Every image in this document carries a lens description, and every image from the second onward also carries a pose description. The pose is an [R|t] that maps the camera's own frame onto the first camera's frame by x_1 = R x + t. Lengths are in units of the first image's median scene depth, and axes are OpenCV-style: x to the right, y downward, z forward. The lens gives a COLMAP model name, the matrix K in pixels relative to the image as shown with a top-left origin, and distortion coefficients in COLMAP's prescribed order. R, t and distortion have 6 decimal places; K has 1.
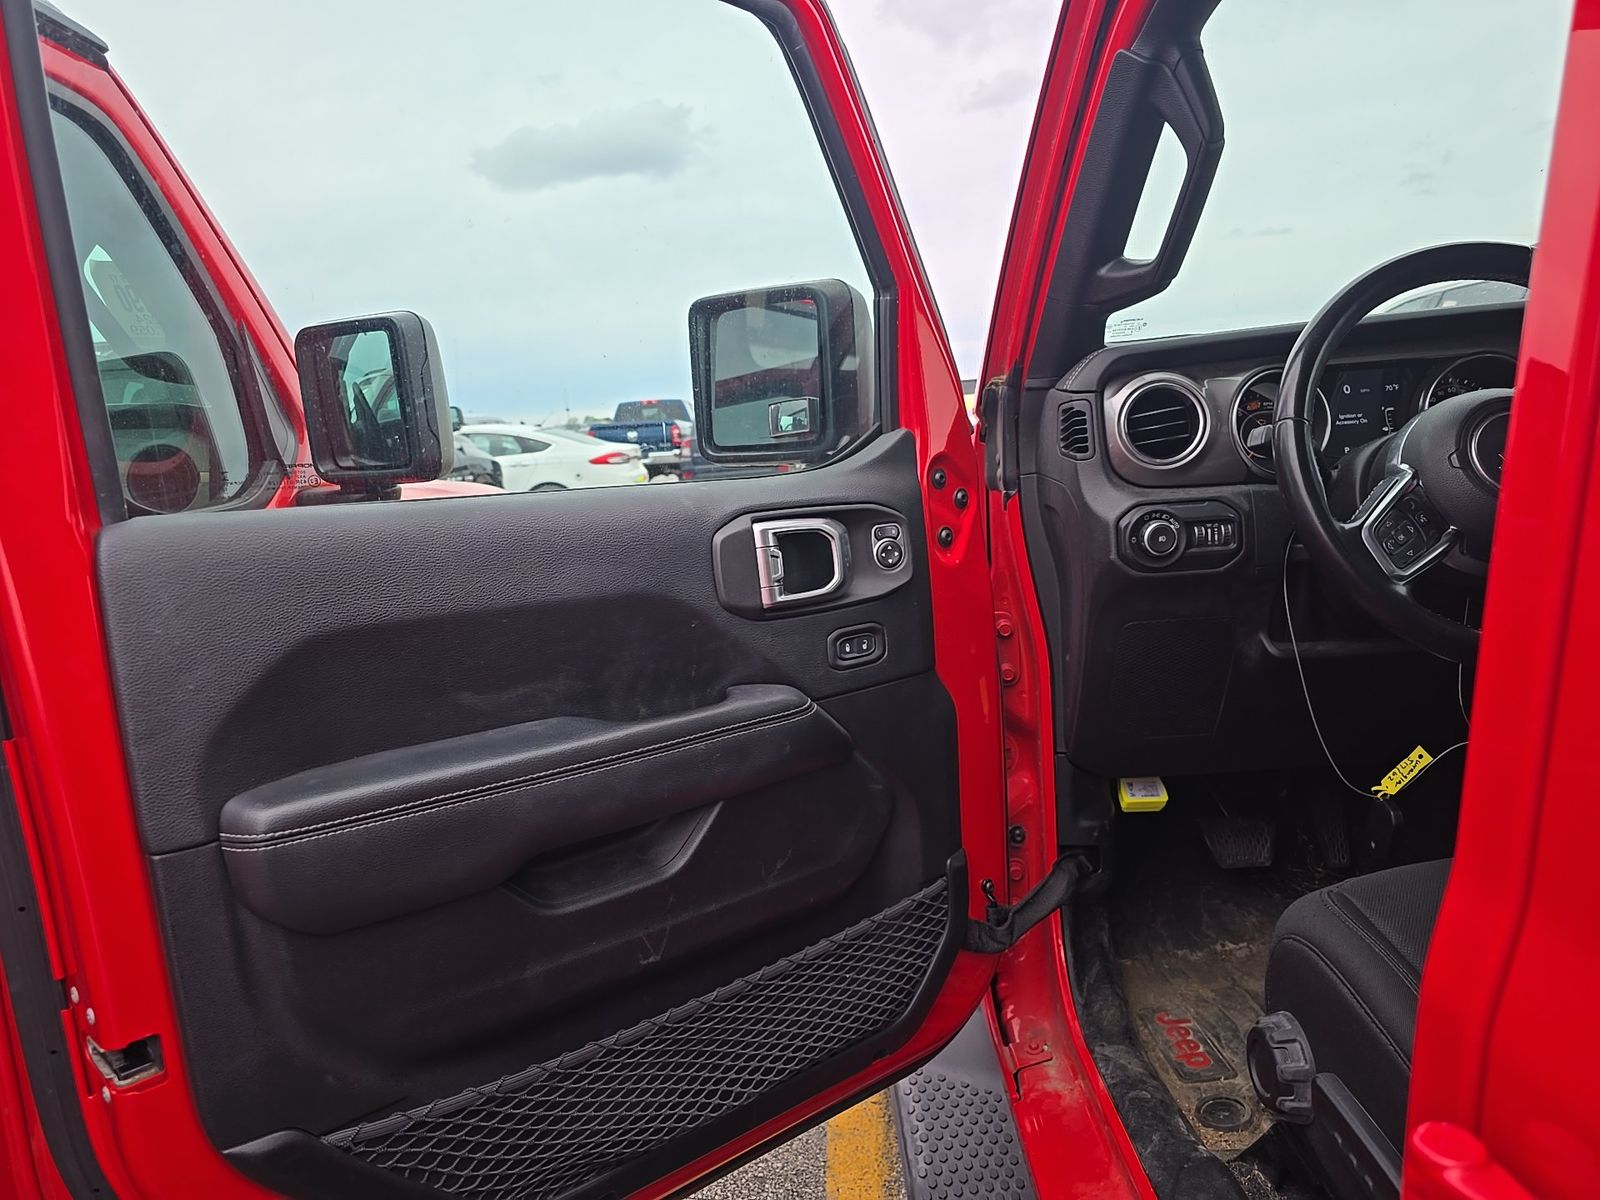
lens RADIAL K [[1074.1, 0, 800.0], [0, 1074.1, 600.0], [0, 0, 1]] dist [0.059858, -0.049604]
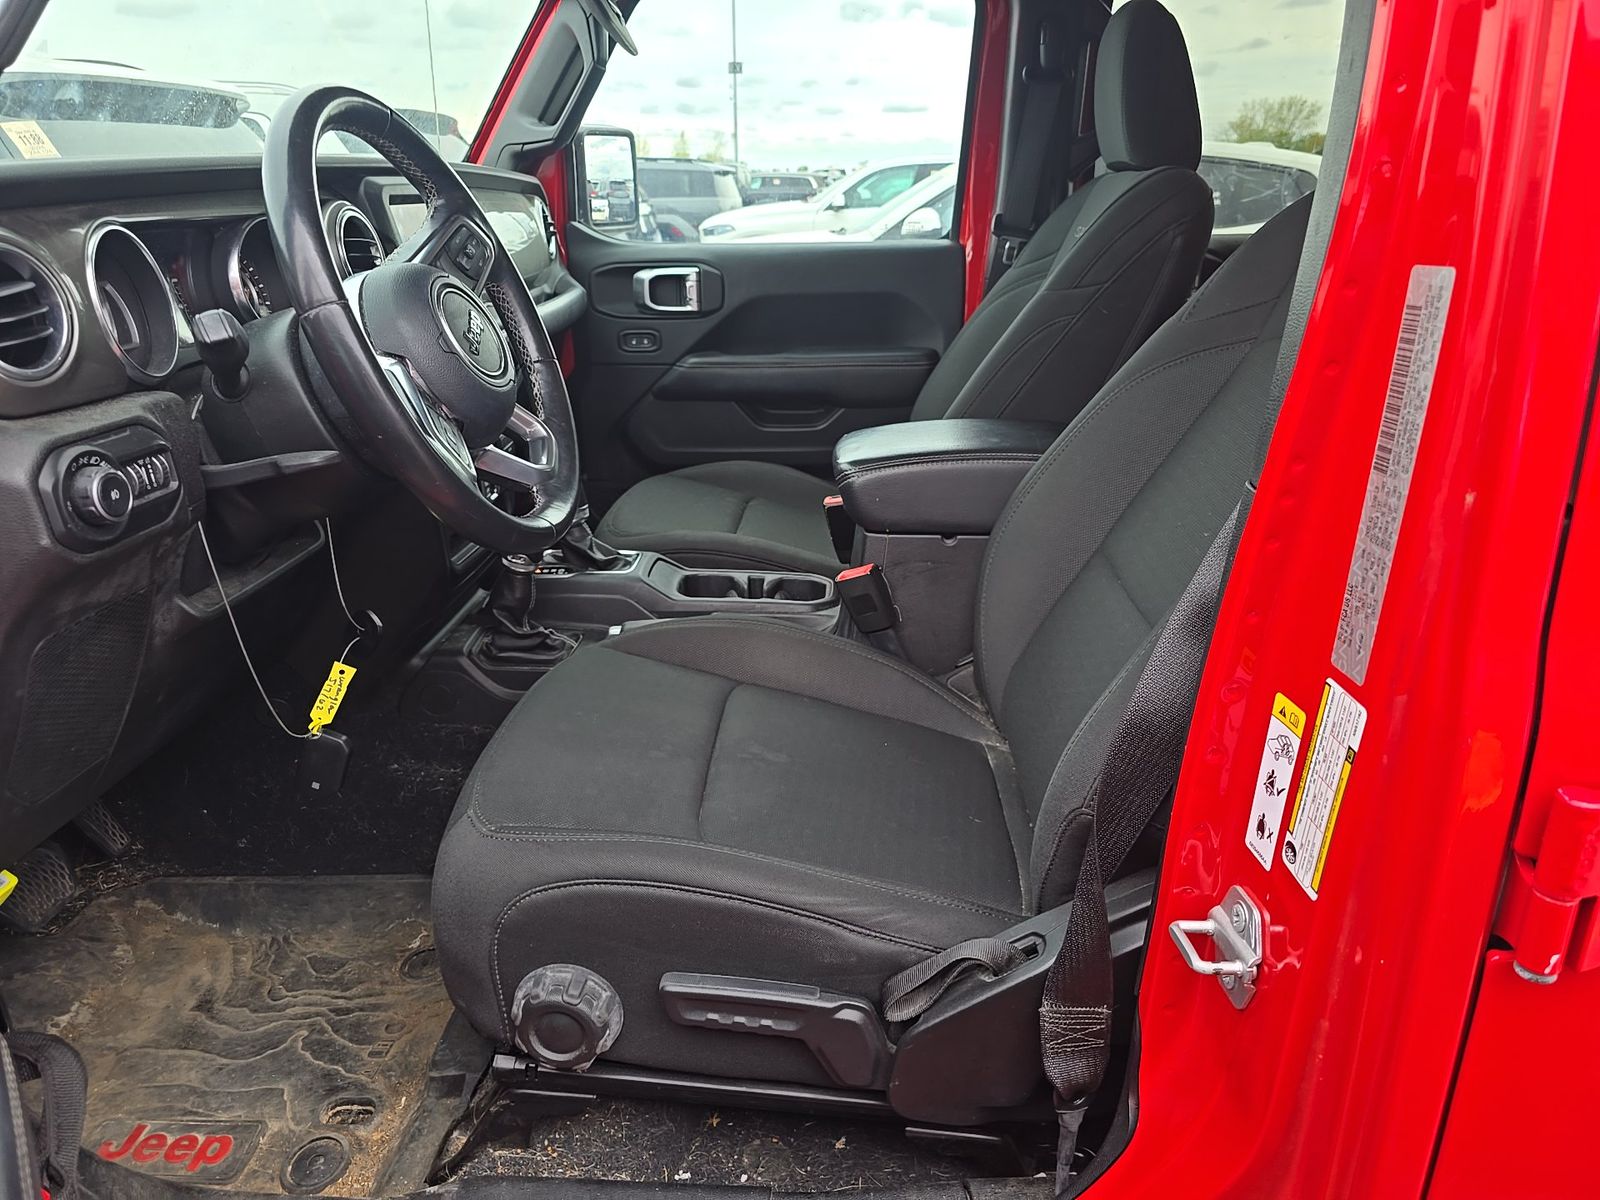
lens RADIAL K [[1074.1, 0, 800.0], [0, 1074.1, 600.0], [0, 0, 1]] dist [0.059858, -0.049604]
pose [[0.092616, -0.296194, 0.950627, -0.241431], [0.161564, 0.946549, 0.279182, -0.105336], [-0.982507, 0.127731, 0.135520, 0.490672]]
